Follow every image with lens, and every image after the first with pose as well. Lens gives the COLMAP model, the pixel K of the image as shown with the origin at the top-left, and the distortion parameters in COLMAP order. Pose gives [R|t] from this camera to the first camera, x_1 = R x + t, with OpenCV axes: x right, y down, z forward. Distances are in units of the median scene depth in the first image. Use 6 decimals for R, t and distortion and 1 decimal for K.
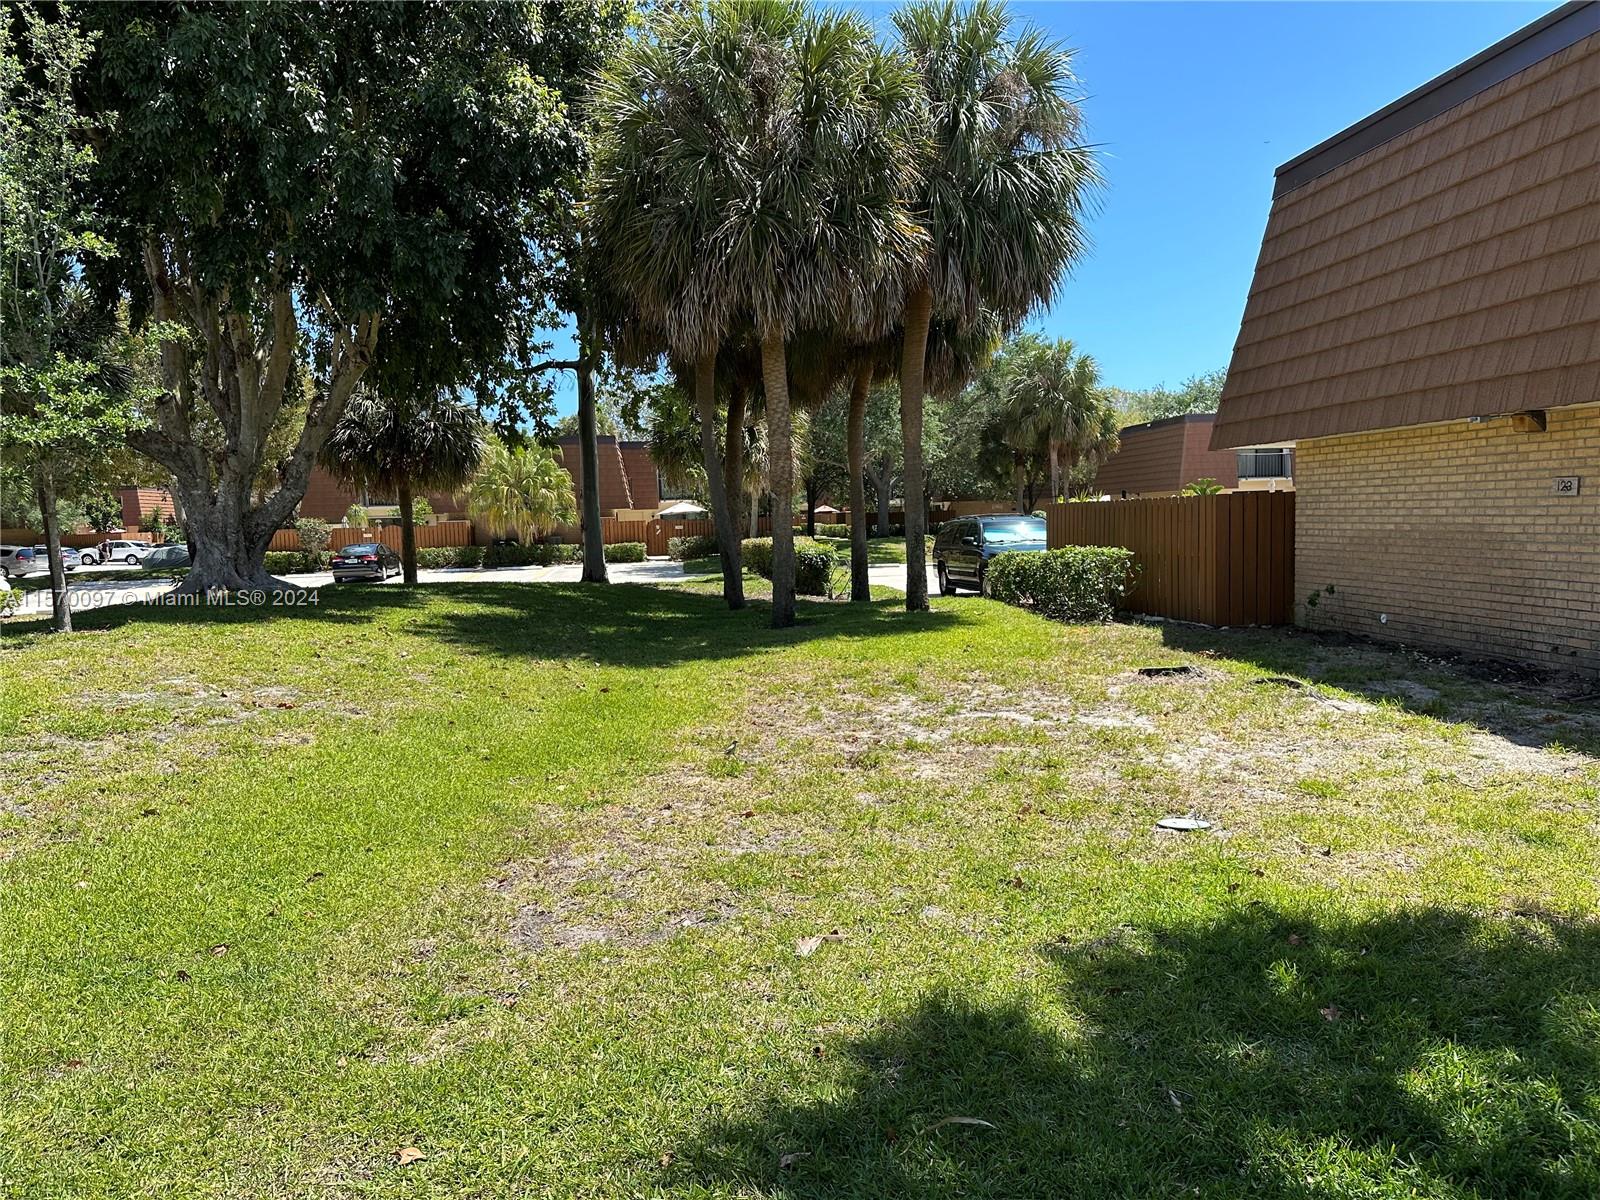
lens RADIAL K [[1098.2, 0, 798.0], [0, 1098.2, 609.5], [0, 0, 1]] dist [0.062123, -0.084585]
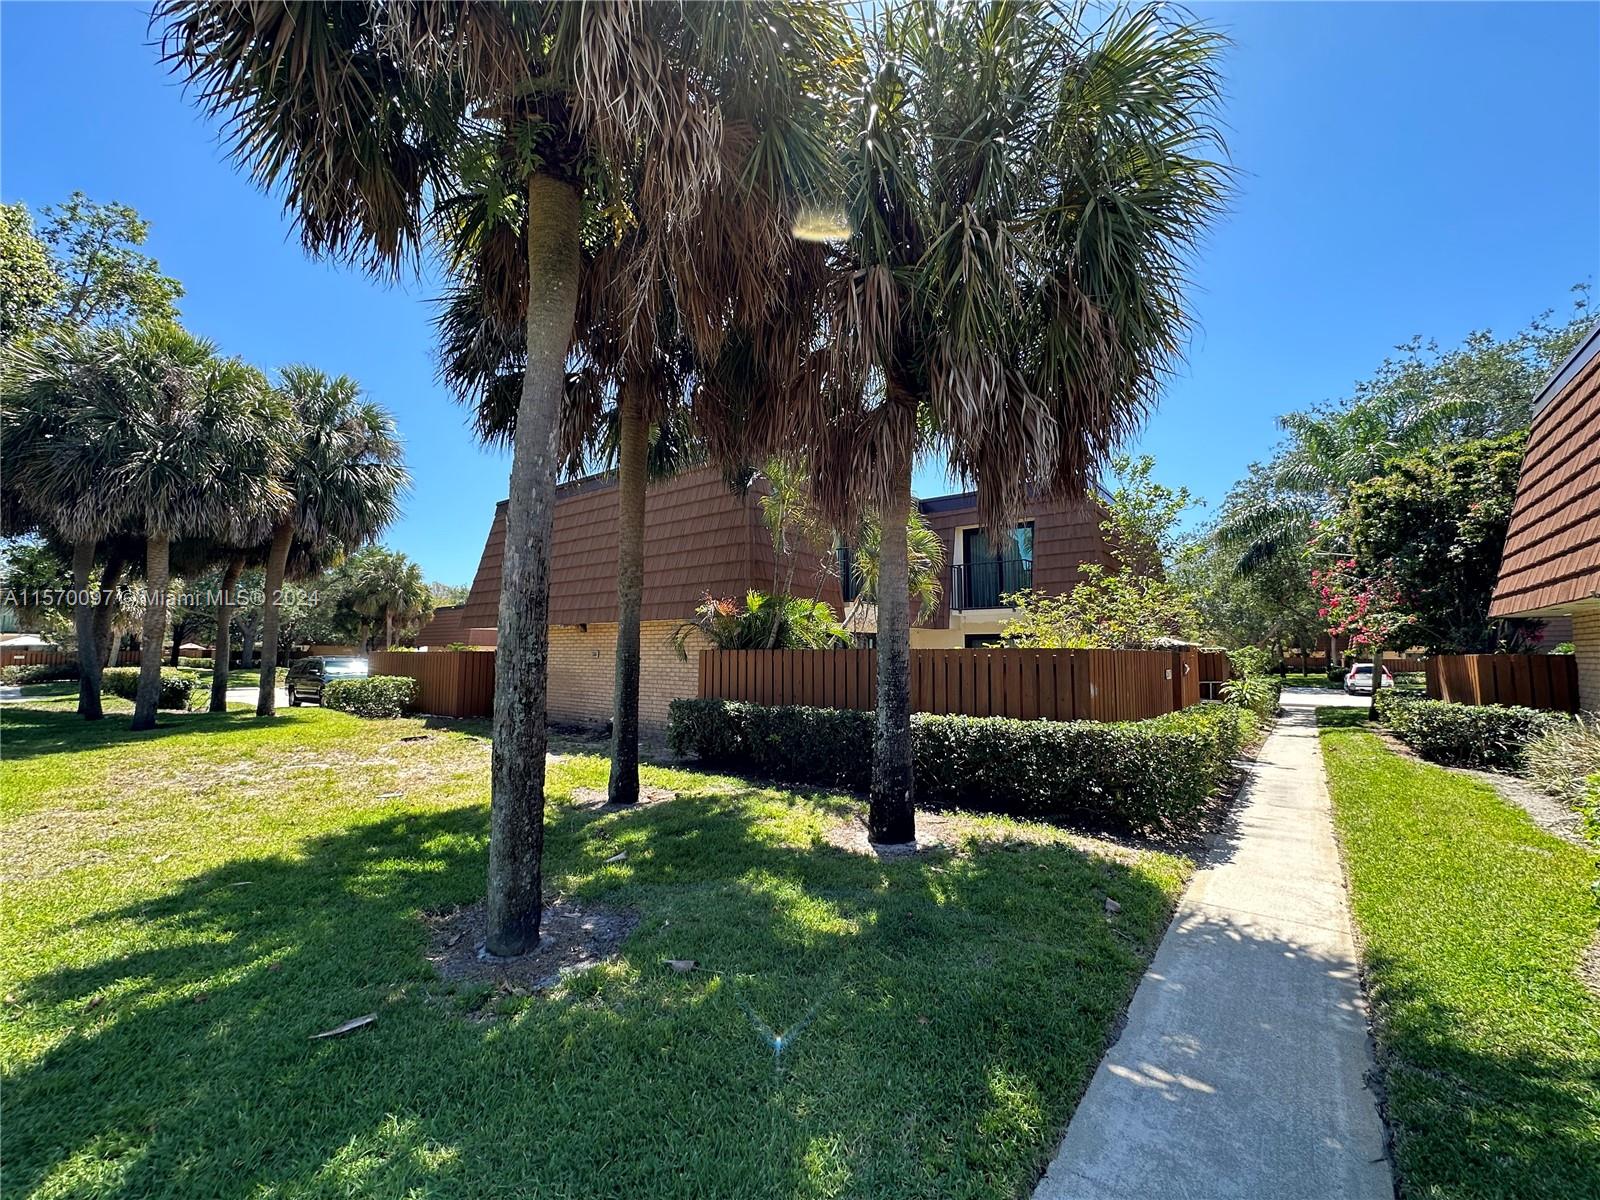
lens RADIAL K [[639.1, 0, 801.0], [0, 639.1, 601.7], [0, 0, 1]] dist [-0.002722, 0.000322]
pose [[0.705359, 0.092959, 0.702728, -0.007807], [0.032314, 0.986116, -0.162881, 0.014675], [-0.708113, 0.137598, 0.692562, -0.220224]]
